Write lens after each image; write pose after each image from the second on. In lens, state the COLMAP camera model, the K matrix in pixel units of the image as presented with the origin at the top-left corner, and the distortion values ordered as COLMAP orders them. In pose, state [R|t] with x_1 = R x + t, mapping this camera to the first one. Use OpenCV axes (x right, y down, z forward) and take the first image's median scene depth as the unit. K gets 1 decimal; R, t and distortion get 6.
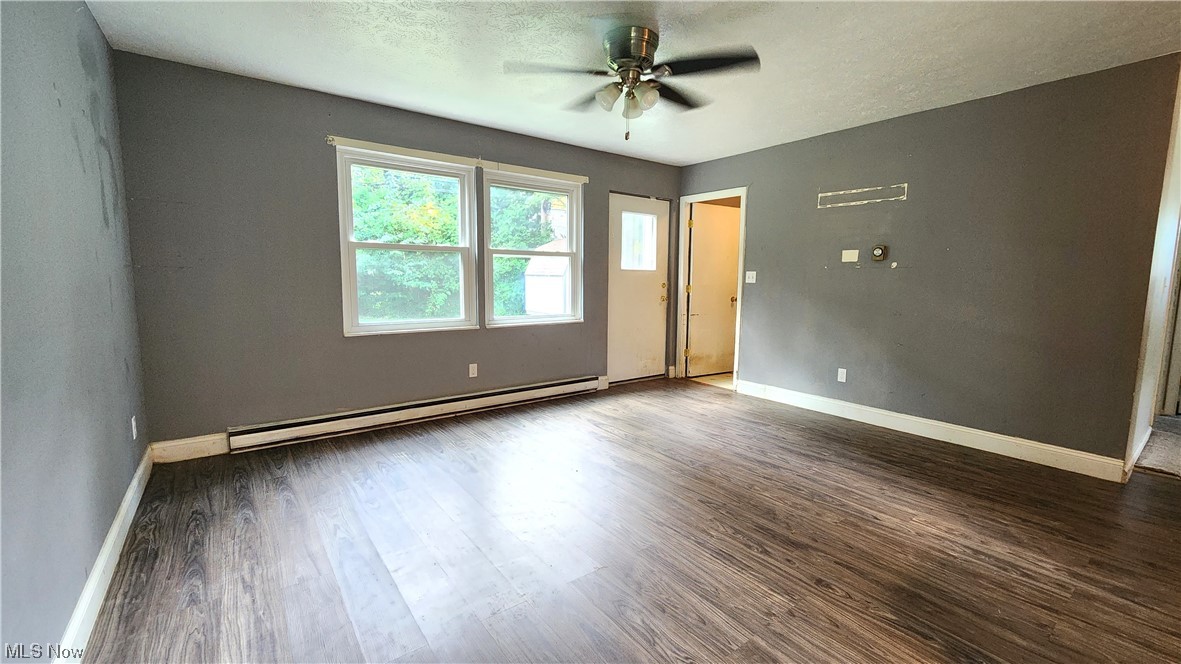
lens RADIAL K [[487.0, 0, 599.4], [0, 487.0, 332.1], [0, 0, 1]] dist [-0.003185, -0.000376]
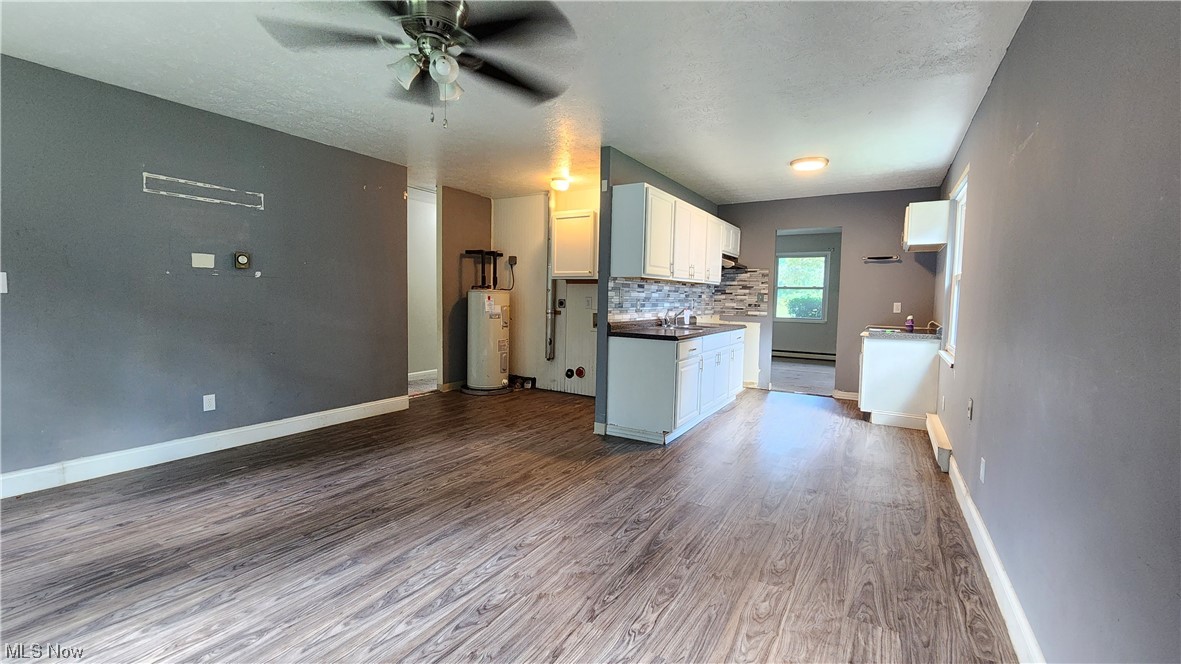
lens RADIAL K [[487.0, 0, 594.9], [0, 487.0, 333.0], [0, 0, 1]] dist [-0.003185, -0.000376]
pose [[-0.374466, -0.086382, 0.923208, -0.661651], [0.084477, 0.988332, 0.126740, -0.103136], [-0.923384, 0.125449, -0.362800, 0.871942]]
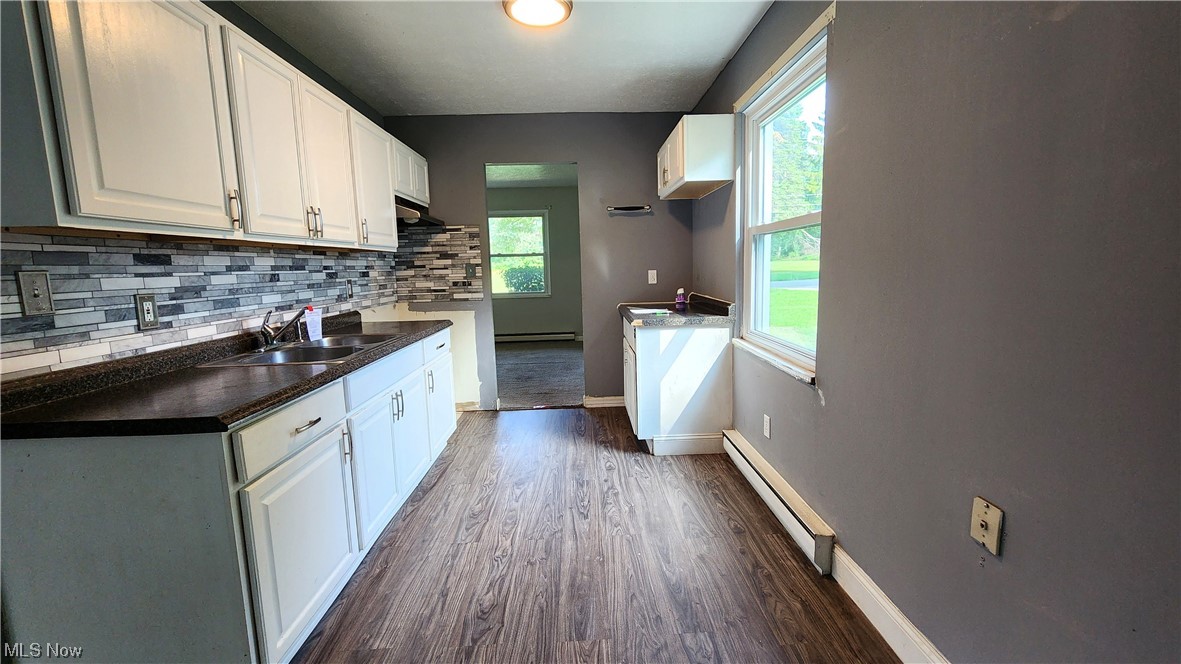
lens RADIAL K [[487.0, 0, 598.3], [0, 487.0, 329.9], [0, 0, 1]] dist [-0.003185, -0.000376]
pose [[-0.821932, -0.063167, 0.566073, -0.084639], [0.082976, 0.969950, 0.228716, -0.052399], [-0.563510, 0.234960, -0.791992, 0.375360]]
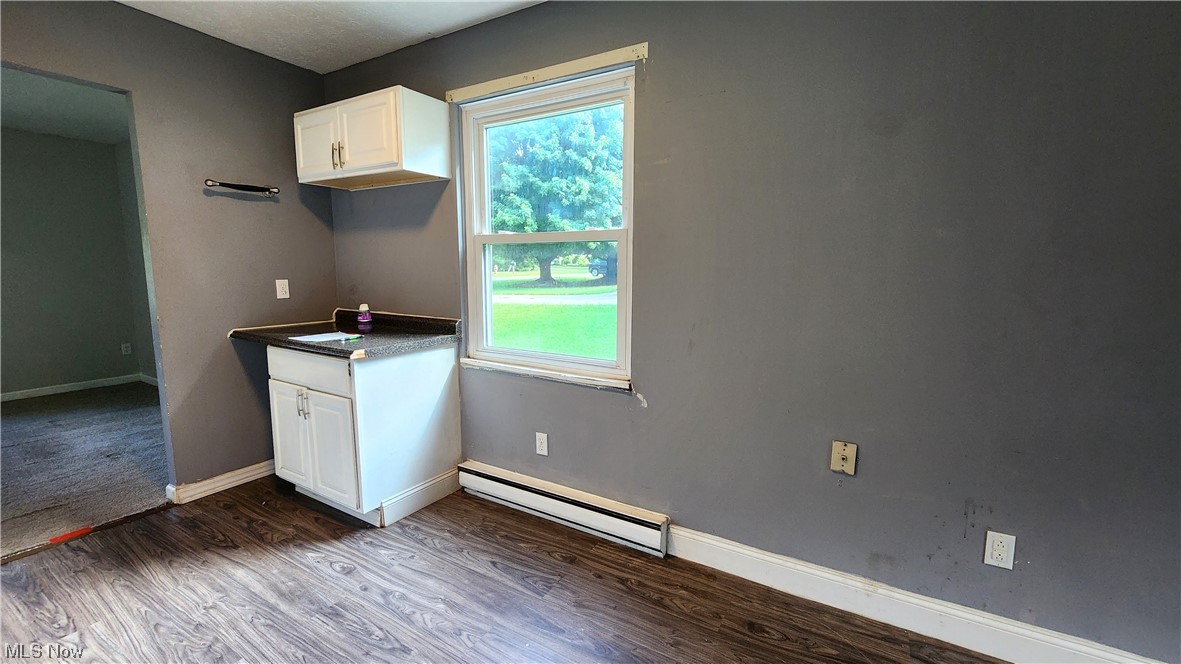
lens RADIAL K [[487.0, 0, 599.5], [0, 487.0, 330.4], [0, 0, 1]] dist [-0.003185, -0.000376]
pose [[-0.924180, 0.036060, -0.380251, 0.325805], [-0.057248, 0.971210, 0.231242, -0.052150], [0.377642, 0.235478, -0.895509, 0.309193]]
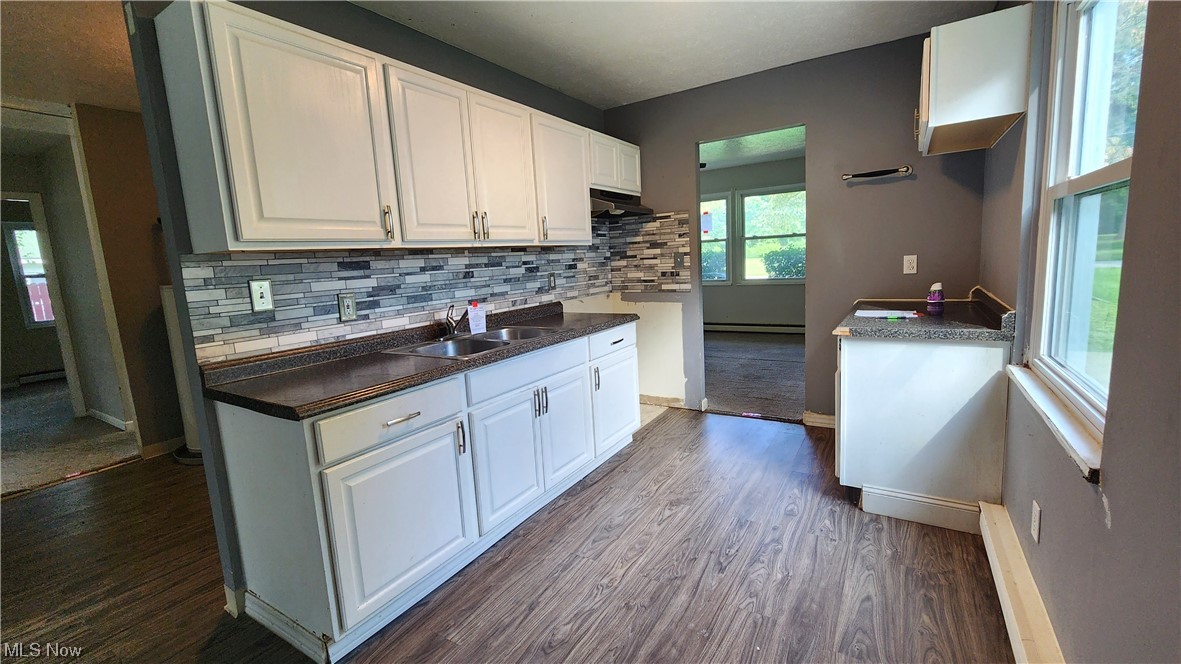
lens RADIAL K [[487.0, 0, 594.9], [0, 487.0, 327.3], [0, 0, 1]] dist [-0.003185, -0.000376]
pose [[-0.358587, -0.122149, 0.925470, -0.132011], [0.157404, 0.969295, 0.188922, -0.038229], [-0.920130, 0.213417, -0.328349, 0.144396]]
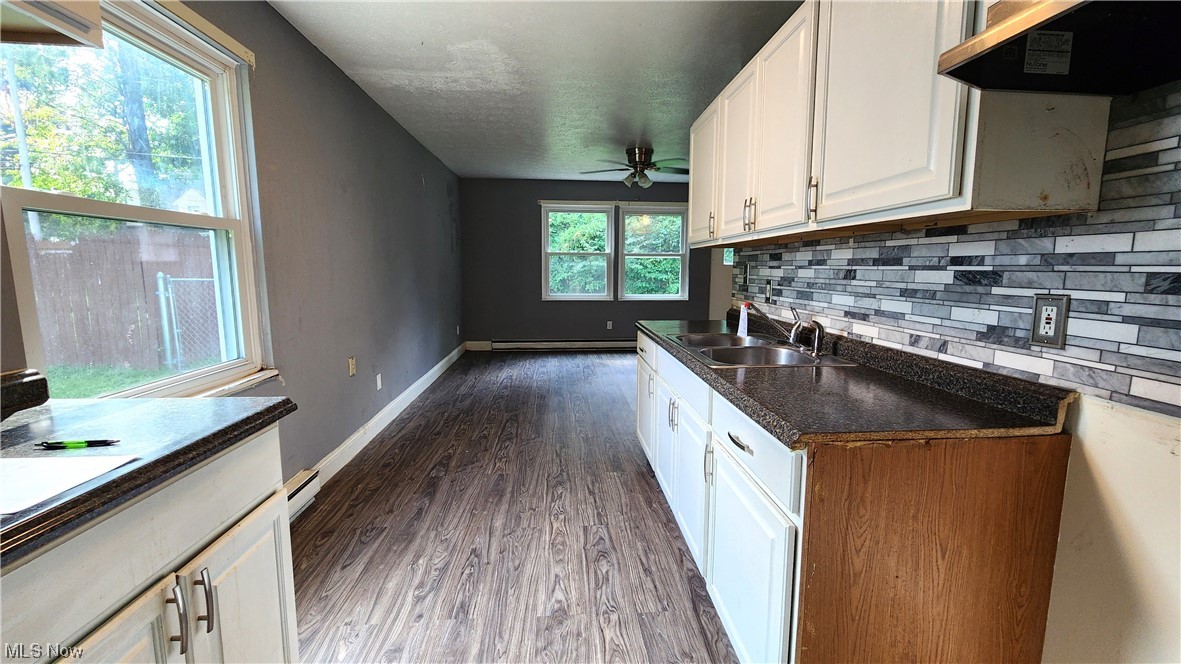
lens RADIAL K [[487.0, 0, 597.3], [0, 487.0, 332.3], [0, 0, 1]] dist [-0.003185, -0.000376]
pose [[0.842596, 0.067686, -0.534275, 0.802587], [-0.059716, 0.997695, 0.032218, 0.066532], [0.535225, 0.004758, 0.844696, -0.599579]]
